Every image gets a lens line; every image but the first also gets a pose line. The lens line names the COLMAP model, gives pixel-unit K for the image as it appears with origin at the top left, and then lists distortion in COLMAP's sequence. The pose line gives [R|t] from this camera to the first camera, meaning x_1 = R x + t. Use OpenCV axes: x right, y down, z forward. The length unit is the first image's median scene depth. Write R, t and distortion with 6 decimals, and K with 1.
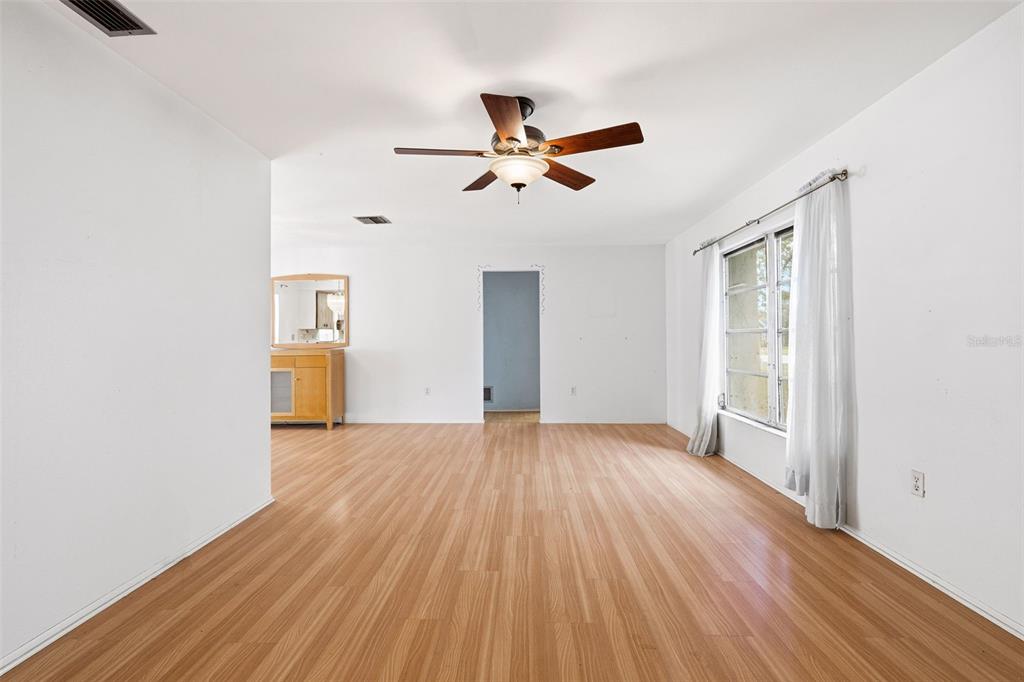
lens RADIAL K [[460.9, 0, 512.8], [0, 460.9, 334.2], [0, 0, 1]] dist [-0.003903, -0.000266]
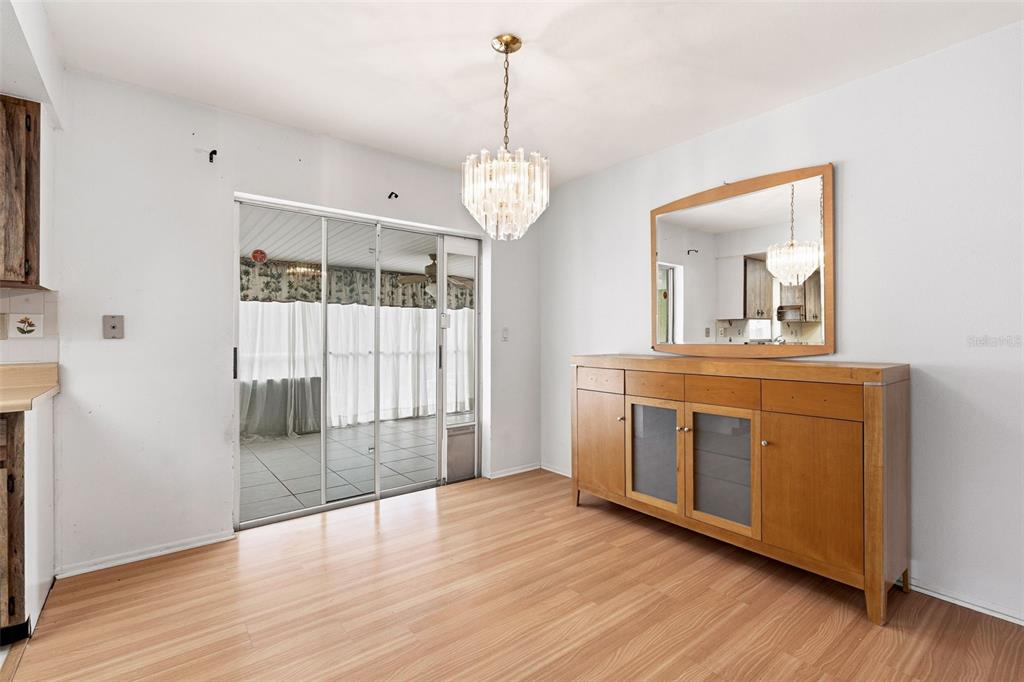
lens RADIAL K [[466.6, 0, 509.5], [0, 466.6, 335.1], [0, 0, 1]] dist [-0.000720, 0.000244]
pose [[0.647359, 0.004380, -0.762173, -0.477939], [0.003344, 0.999958, 0.008587, 0.011115], [0.762178, -0.008108, 0.647317, 1.103335]]
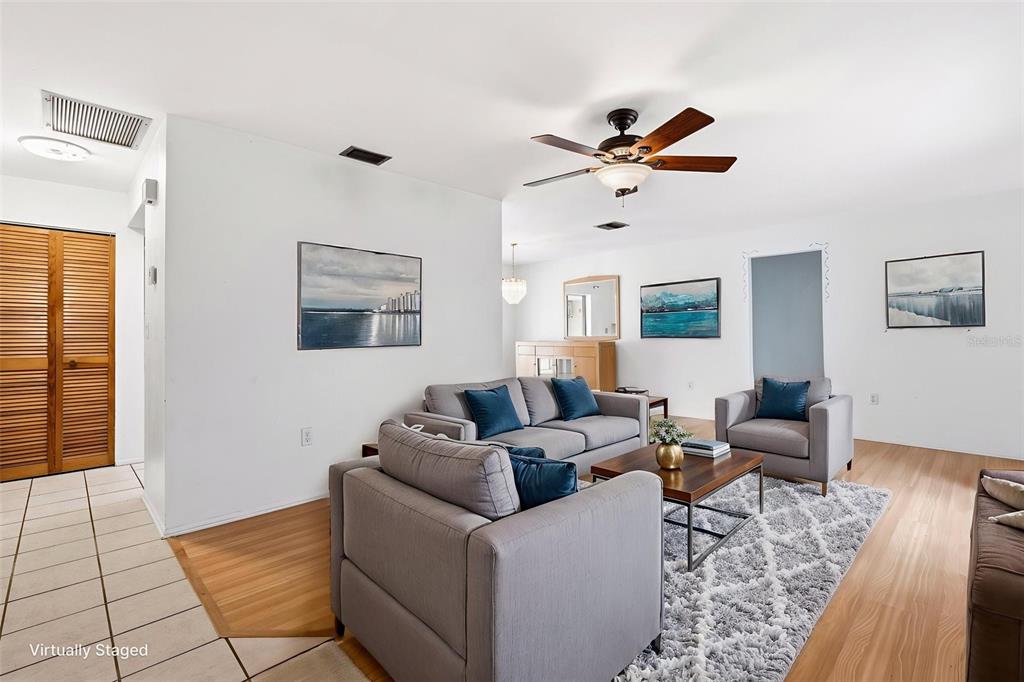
lens RADIAL K [[467.3, 0, 508.8], [0, 467.3, 334.8], [0, 0, 1]] dist [-0.001256, 0.000217]
pose [[0.718993, 0.002395, -0.695013, 0.446704], [0.009137, 0.999875, 0.012899, -0.002916], [0.694958, -0.015624, 0.718881, 0.022332]]
